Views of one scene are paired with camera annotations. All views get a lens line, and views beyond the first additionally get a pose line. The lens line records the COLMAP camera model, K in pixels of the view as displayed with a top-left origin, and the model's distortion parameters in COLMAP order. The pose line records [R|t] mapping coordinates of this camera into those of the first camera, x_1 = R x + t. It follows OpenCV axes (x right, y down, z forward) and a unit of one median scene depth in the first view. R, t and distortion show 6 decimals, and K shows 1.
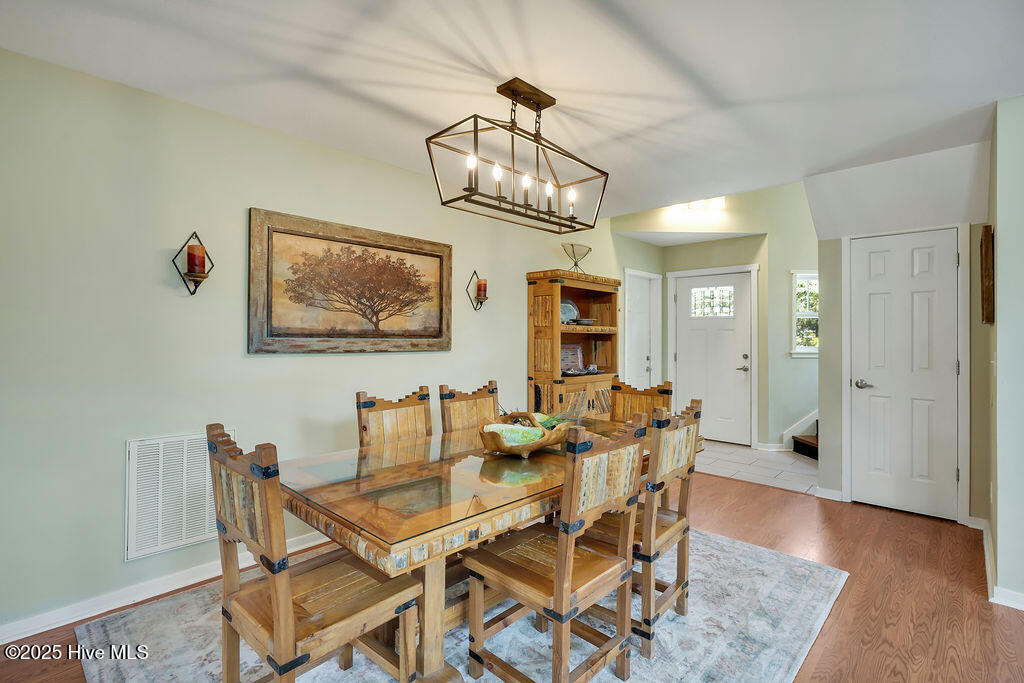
lens RADIAL K [[478.6, 0, 507.8], [0, 478.6, 330.0], [0, 0, 1]] dist [-0.004175, -0.000099]
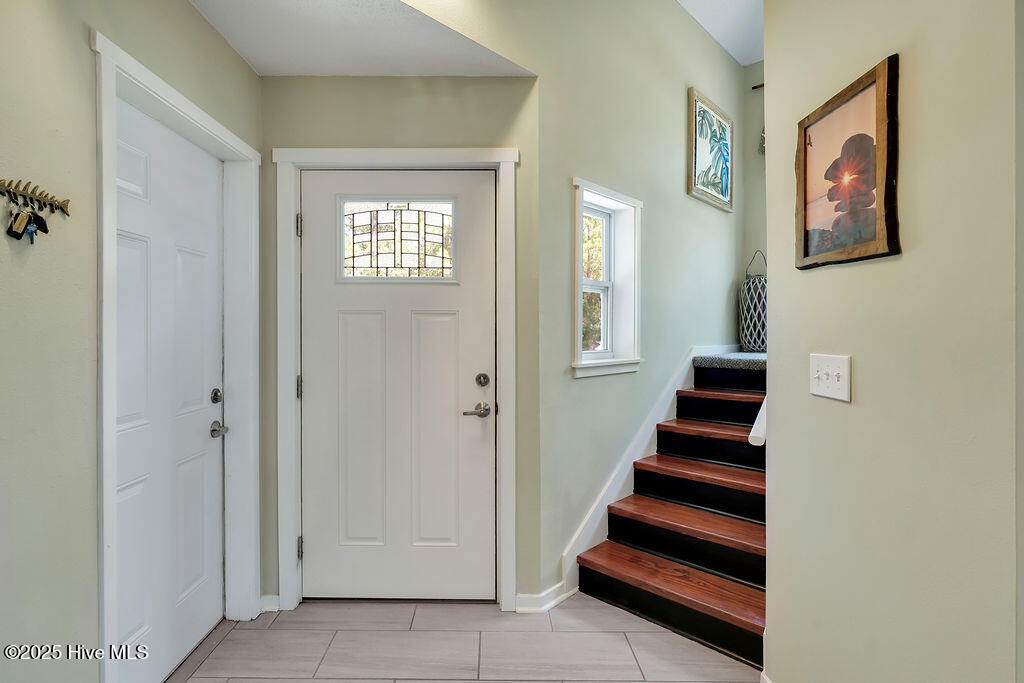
lens RADIAL K [[513.1, 0, 508.9], [0, 513.1, 335.1], [0, 0, 1]] dist [0.000545, 0.000781]
pose [[0.709703, -0.008651, 0.704448, 0.347675], [-0.006176, 0.999810, 0.018501, 0.016195], [-0.704474, -0.017481, 0.709515, 1.124453]]
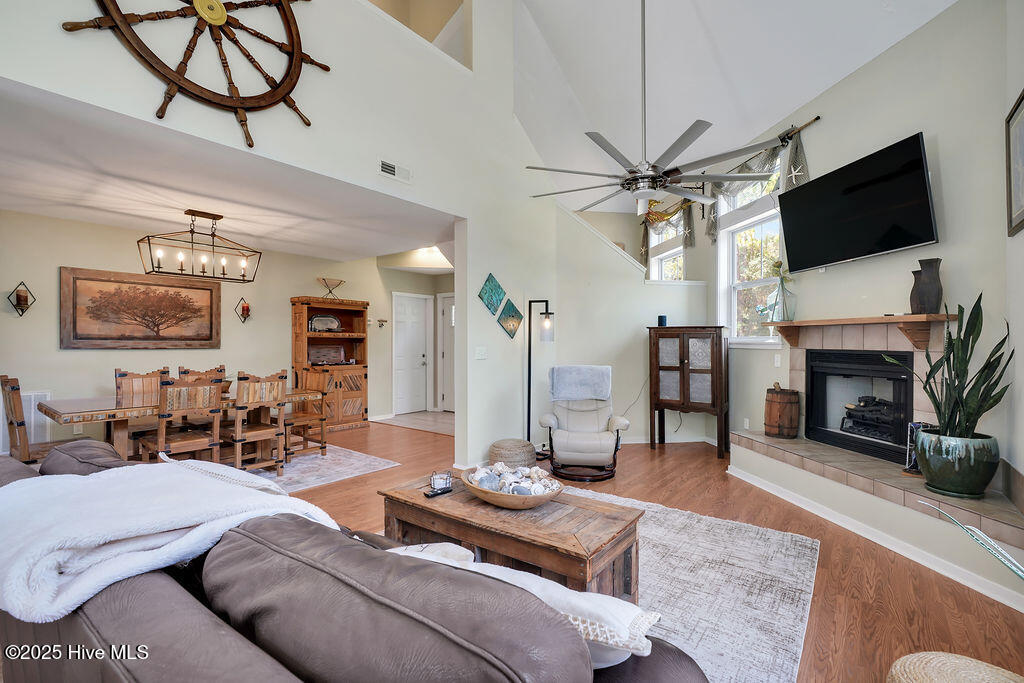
lens RADIAL K [[466.4, 0, 506.2], [0, 466.4, 340.6], [0, 0, 1]] dist [-0.006461, 0.000451]
pose [[0.995325, -0.001305, 0.096573, 0.746959], [0.000220, 0.999937, 0.011242, -0.000517], [-0.096582, -0.011168, 0.995262, -0.694236]]
